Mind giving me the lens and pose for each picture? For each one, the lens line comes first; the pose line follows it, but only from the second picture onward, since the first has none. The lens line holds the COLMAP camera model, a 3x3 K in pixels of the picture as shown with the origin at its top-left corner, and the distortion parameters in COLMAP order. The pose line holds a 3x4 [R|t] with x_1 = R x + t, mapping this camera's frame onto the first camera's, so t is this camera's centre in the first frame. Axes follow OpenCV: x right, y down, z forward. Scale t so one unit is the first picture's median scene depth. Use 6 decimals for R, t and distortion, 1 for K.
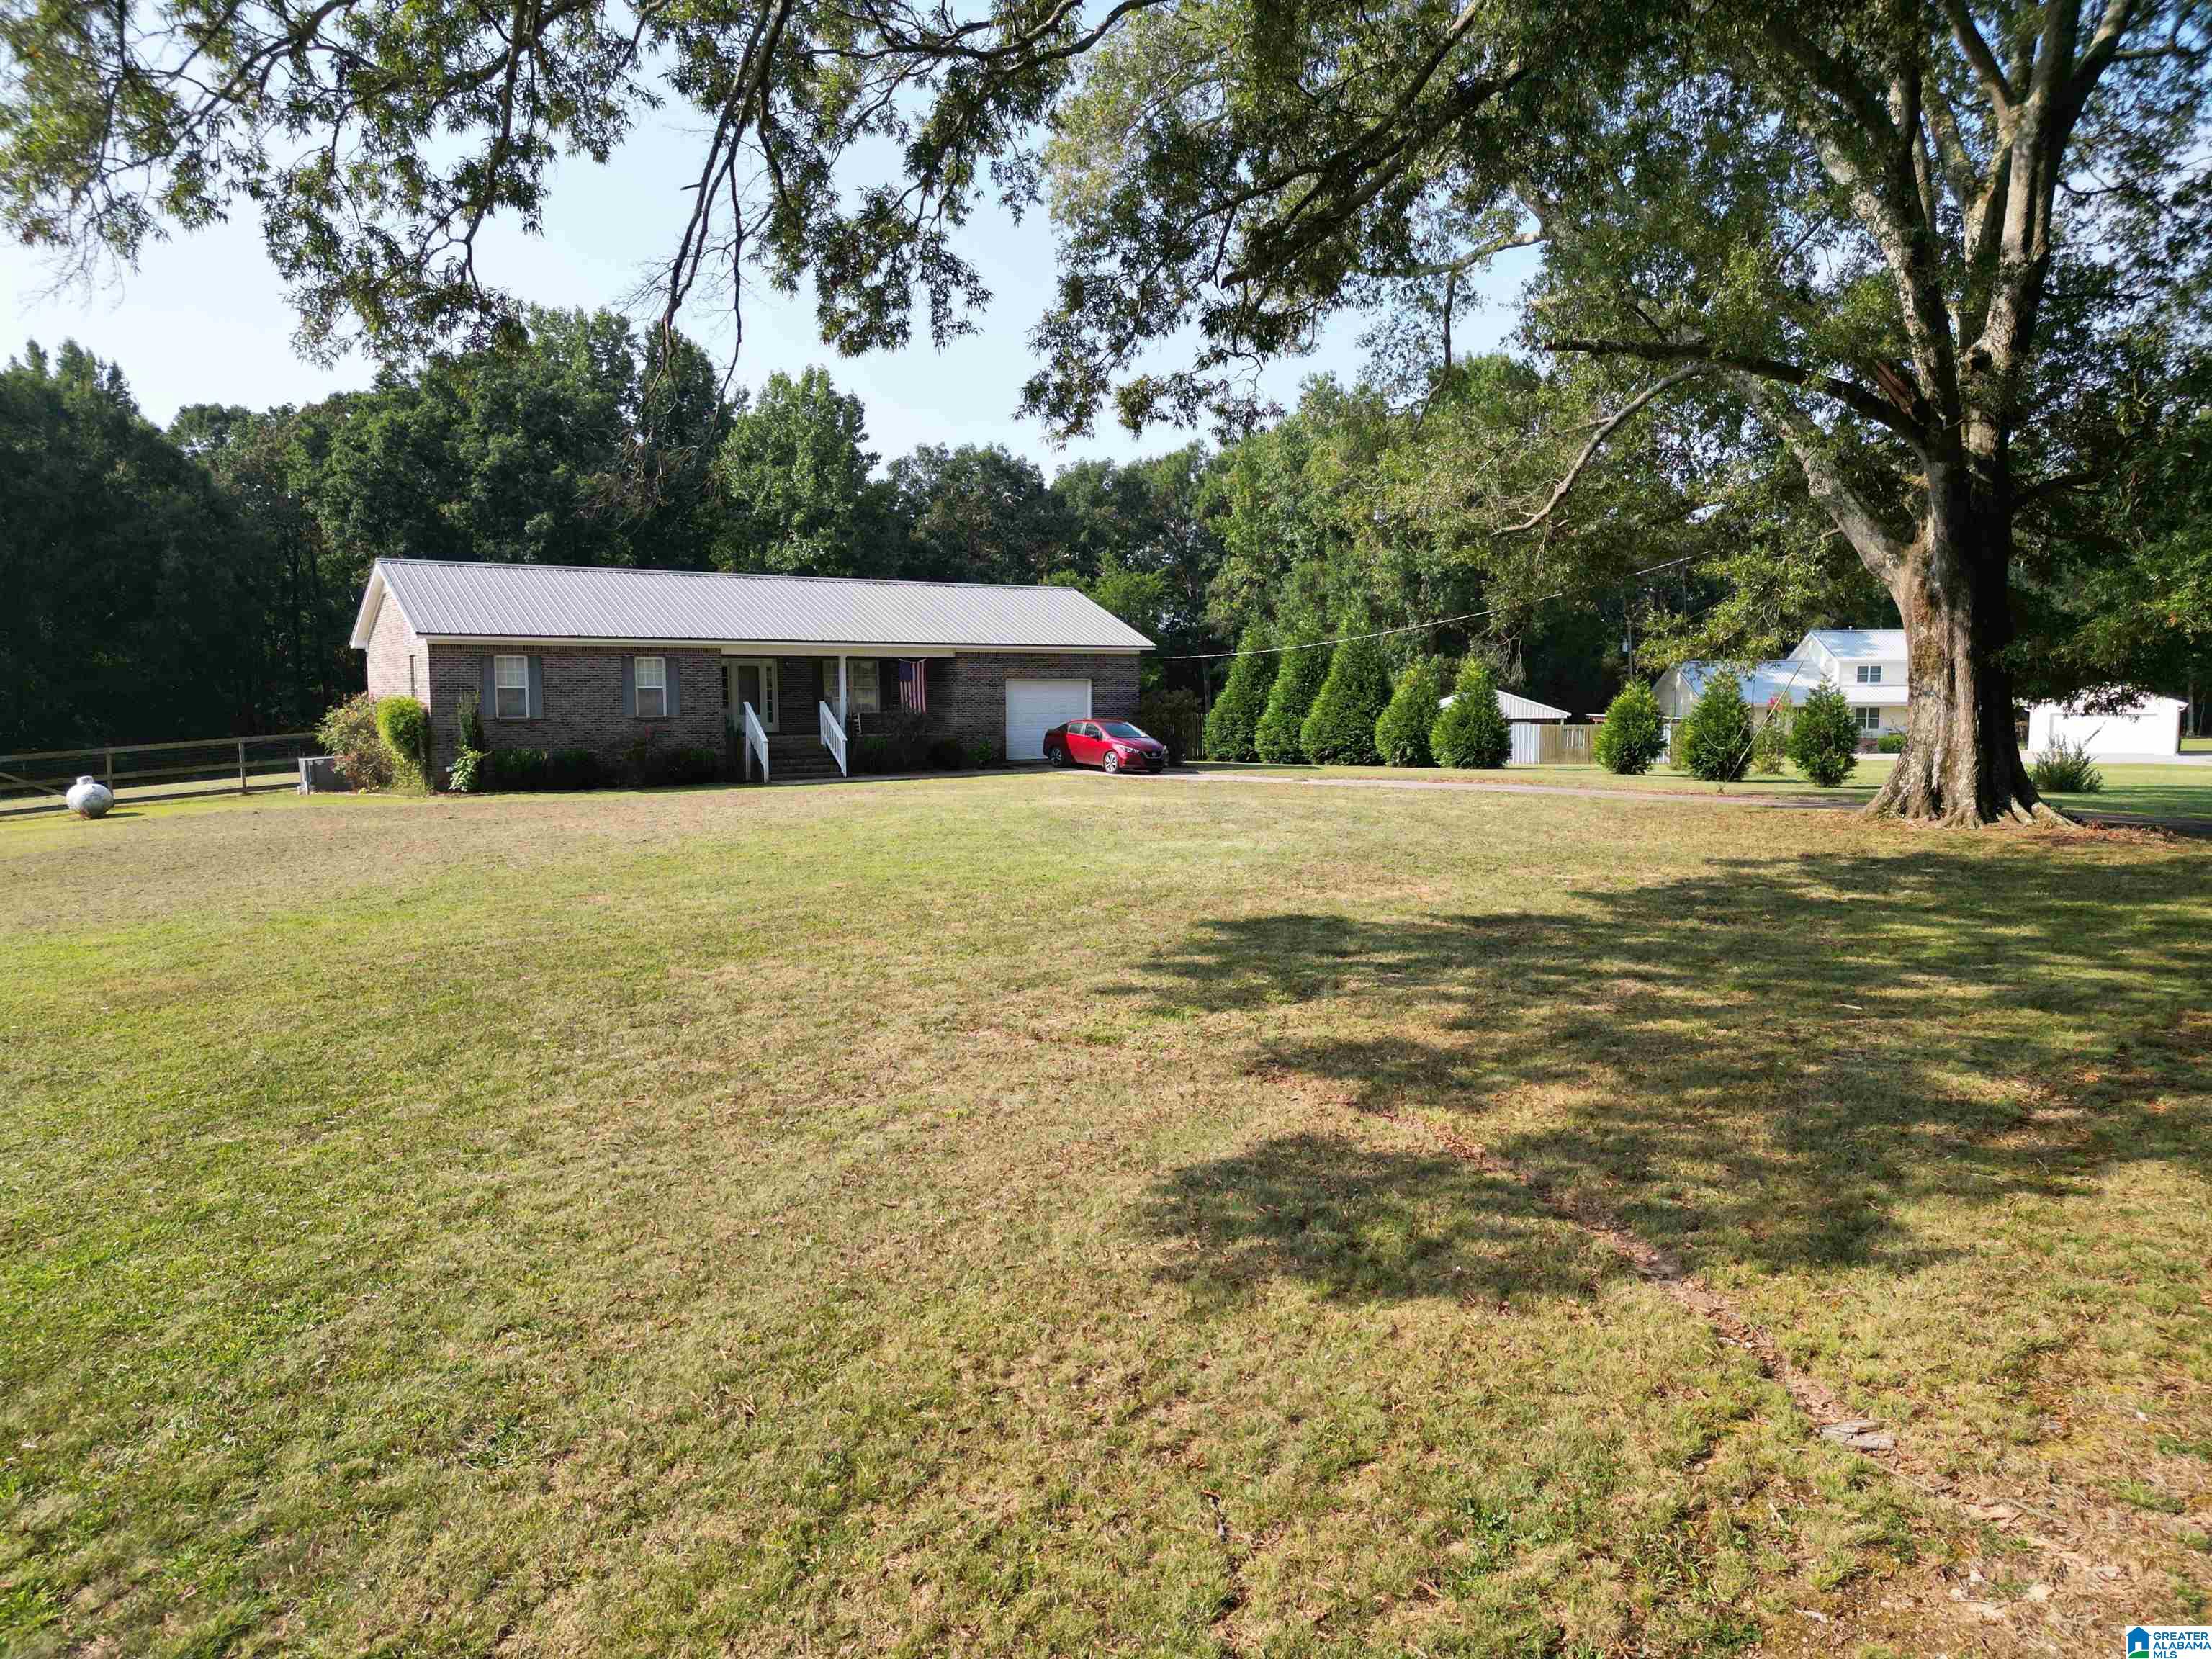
lens RADIAL K [[1536.6, 0, 1106.0], [0, 1536.6, 829.5], [0, 0, 1]] dist [0.009452, -0.006141]
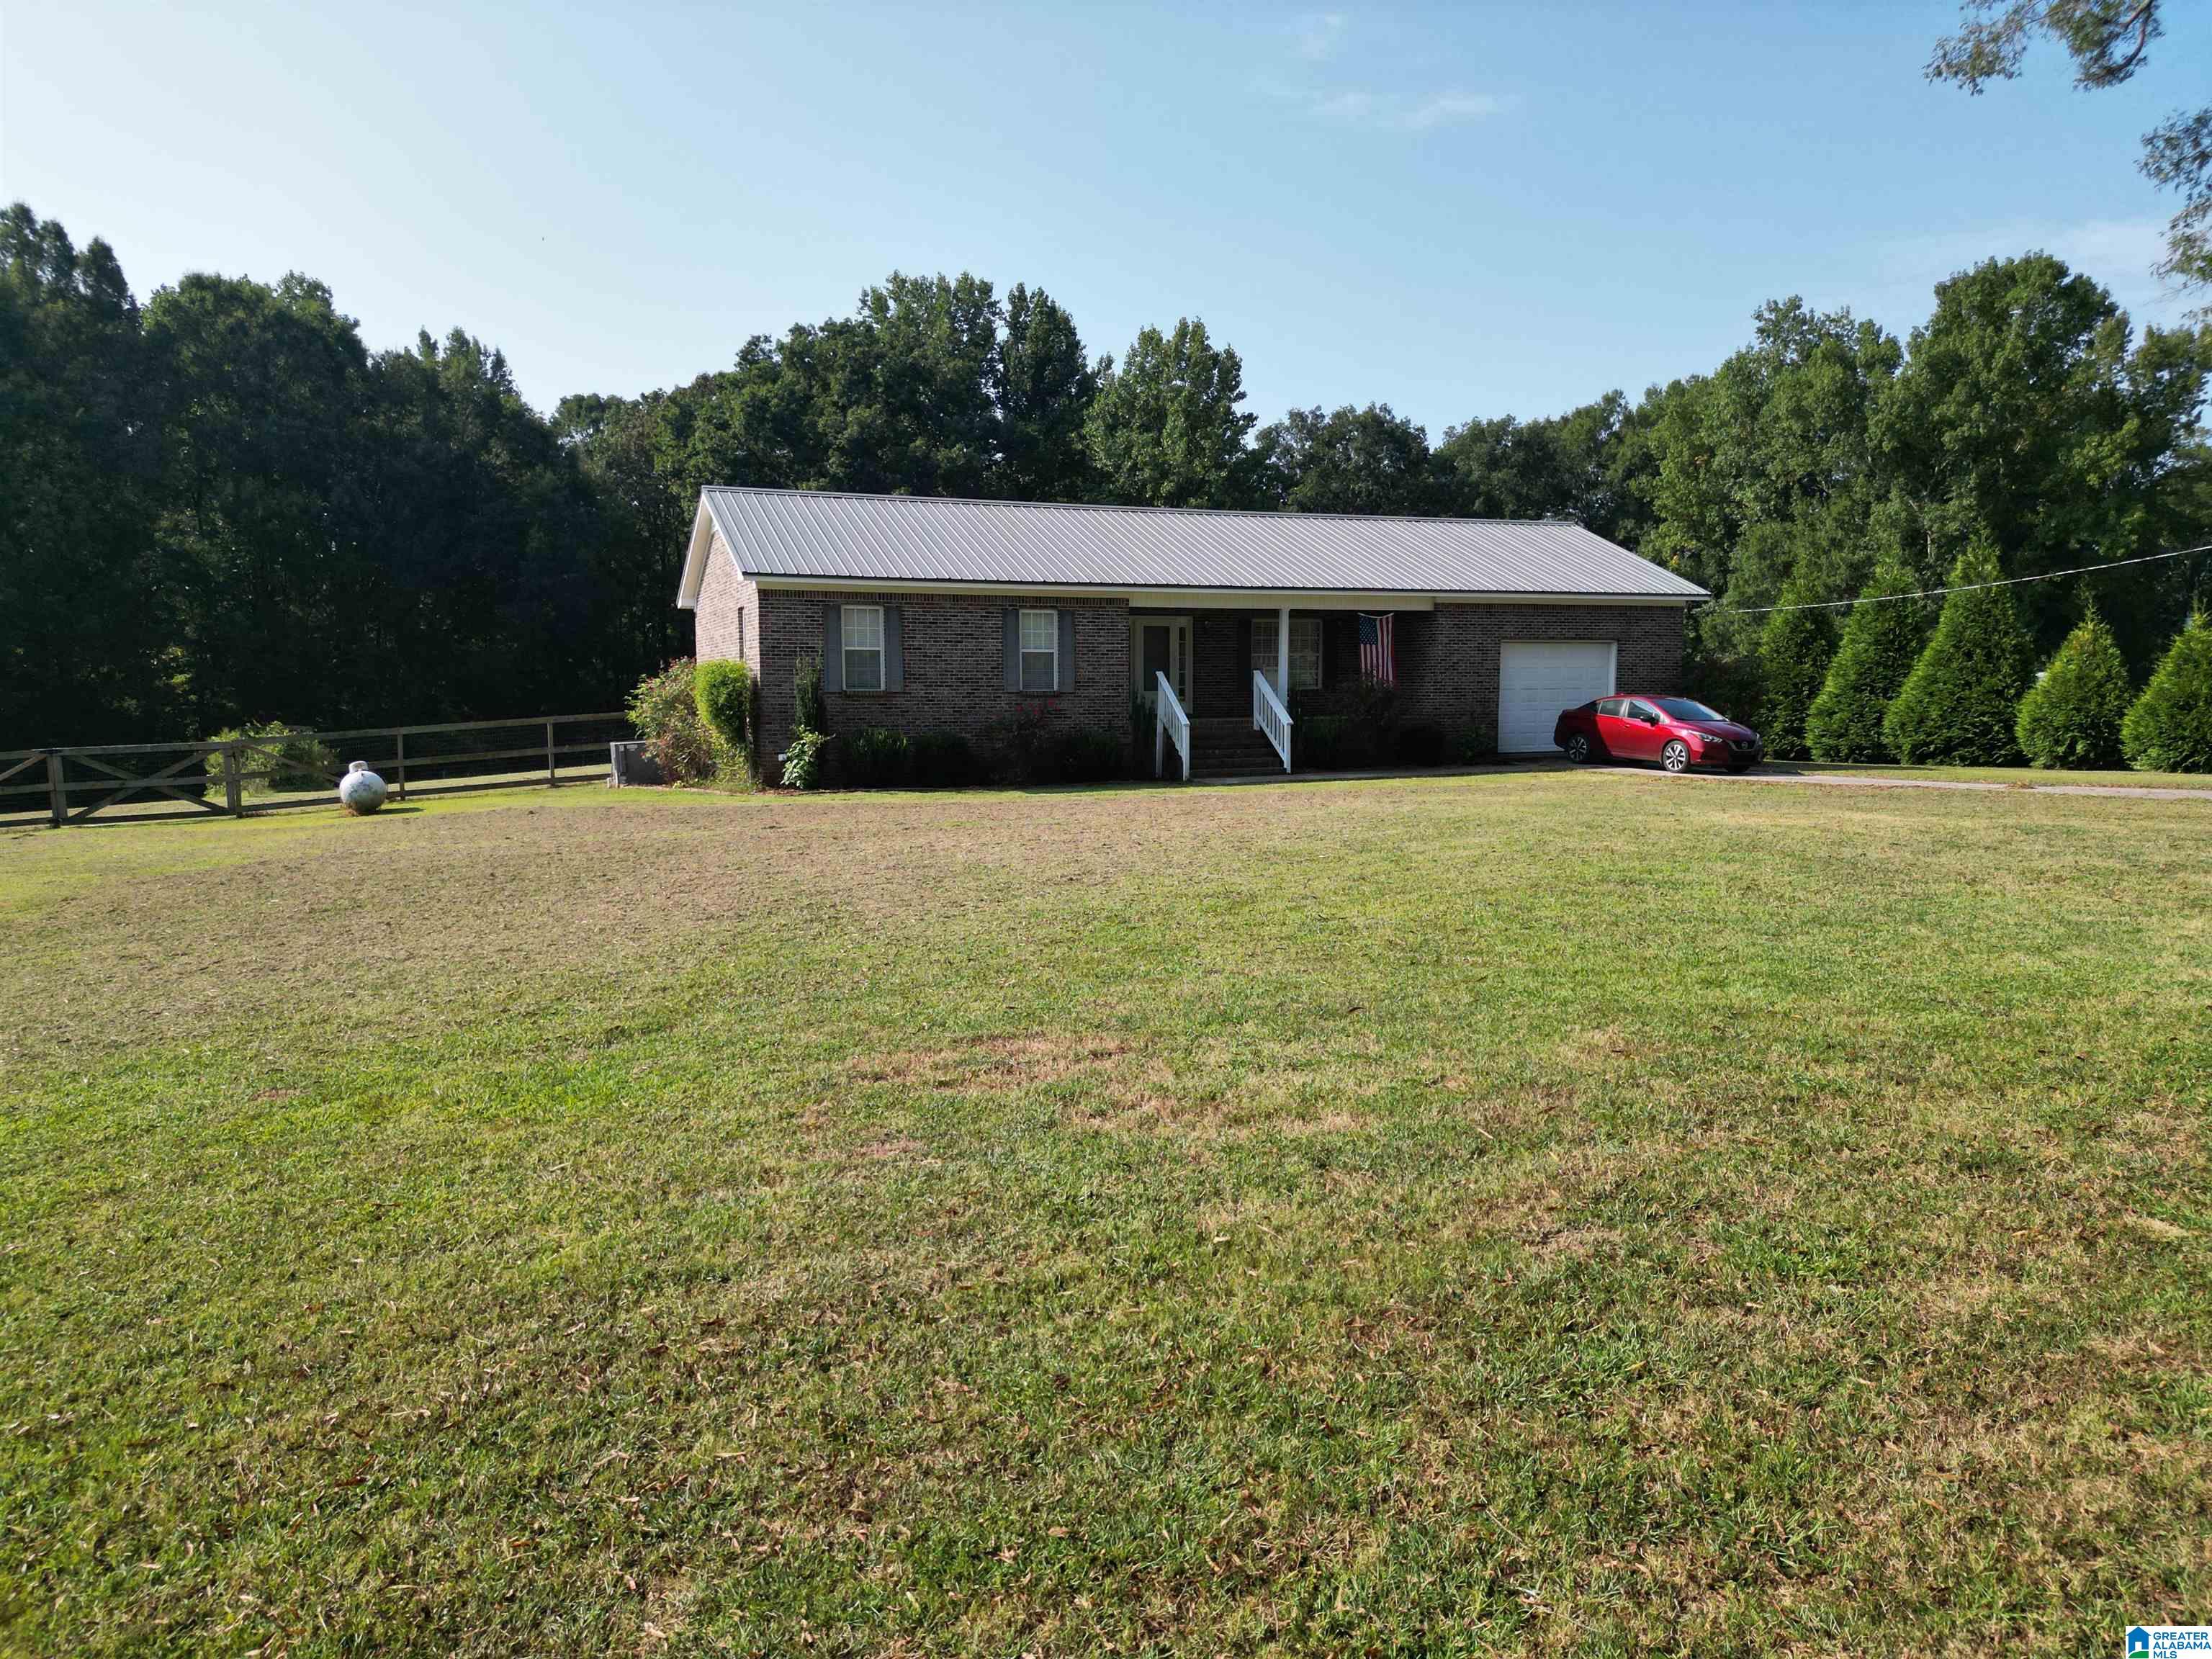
lens RADIAL K [[1536.6, 0, 1106.0], [0, 1536.6, 829.5], [0, 0, 1]] dist [0.009452, -0.006141]
pose [[0.977220, 0.019697, -0.211315, -0.080571], [-0.019360, 0.999806, 0.003666, -0.006953], [0.211346, 0.000508, 0.977411, 0.213542]]
